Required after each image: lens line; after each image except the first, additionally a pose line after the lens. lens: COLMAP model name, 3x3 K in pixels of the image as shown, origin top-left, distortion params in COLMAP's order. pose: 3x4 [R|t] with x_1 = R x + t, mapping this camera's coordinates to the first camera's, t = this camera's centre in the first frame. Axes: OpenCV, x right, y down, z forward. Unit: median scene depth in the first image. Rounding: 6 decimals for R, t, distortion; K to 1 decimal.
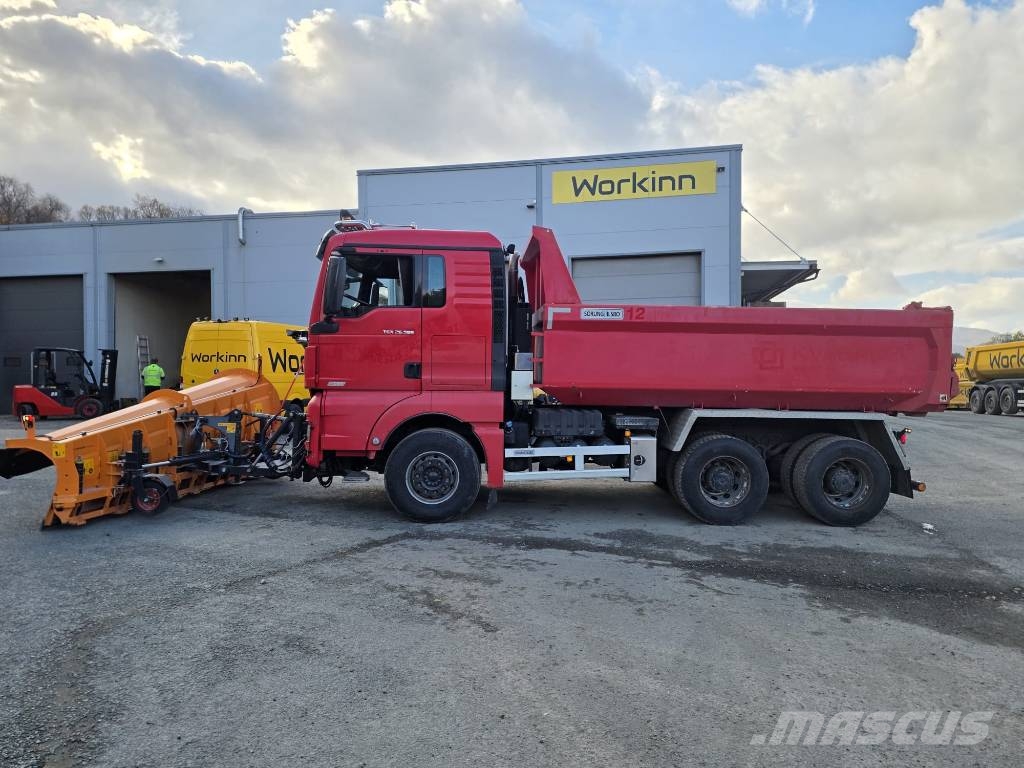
lens RADIAL K [[659.2, 0, 512.0], [0, 659.2, 384.0], [0, 0, 1]] dist [0.103994, -0.081452]
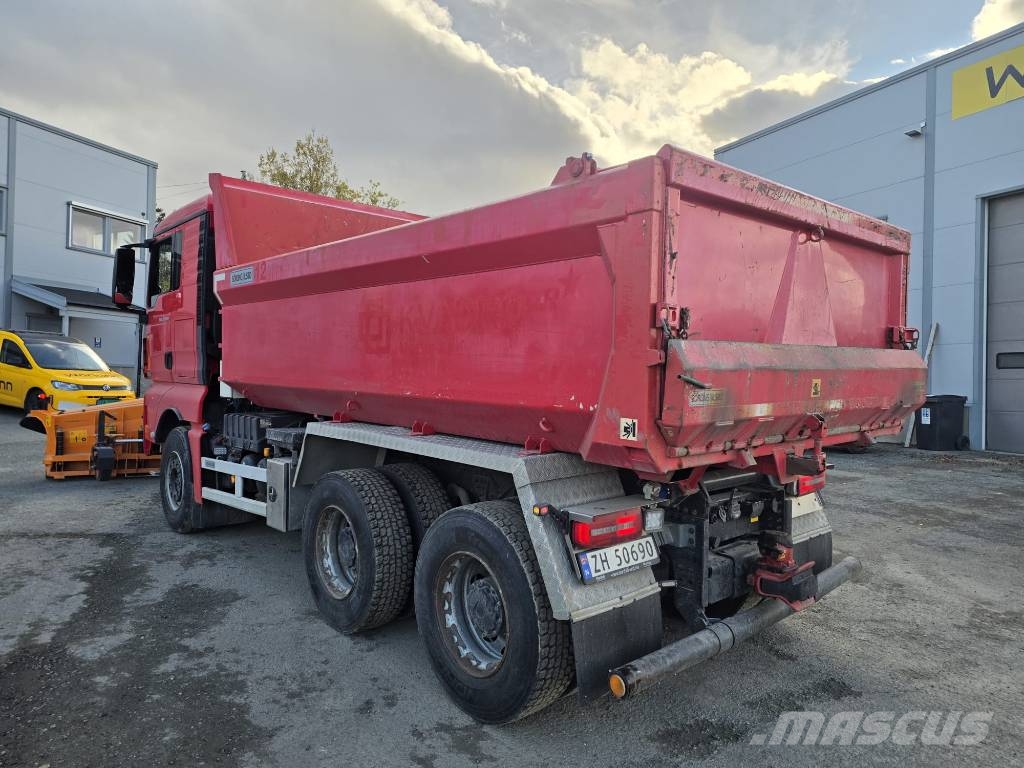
lens RADIAL K [[659.2, 0, 512.0], [0, 659.2, 384.0], [0, 0, 1]] dist [0.103994, -0.081452]
pose [[0.638799, 0.016017, -0.769207, 0.910488], [-0.033044, 0.999432, -0.006631, 0.002646], [0.768664, 0.029654, 0.638965, 0.802113]]
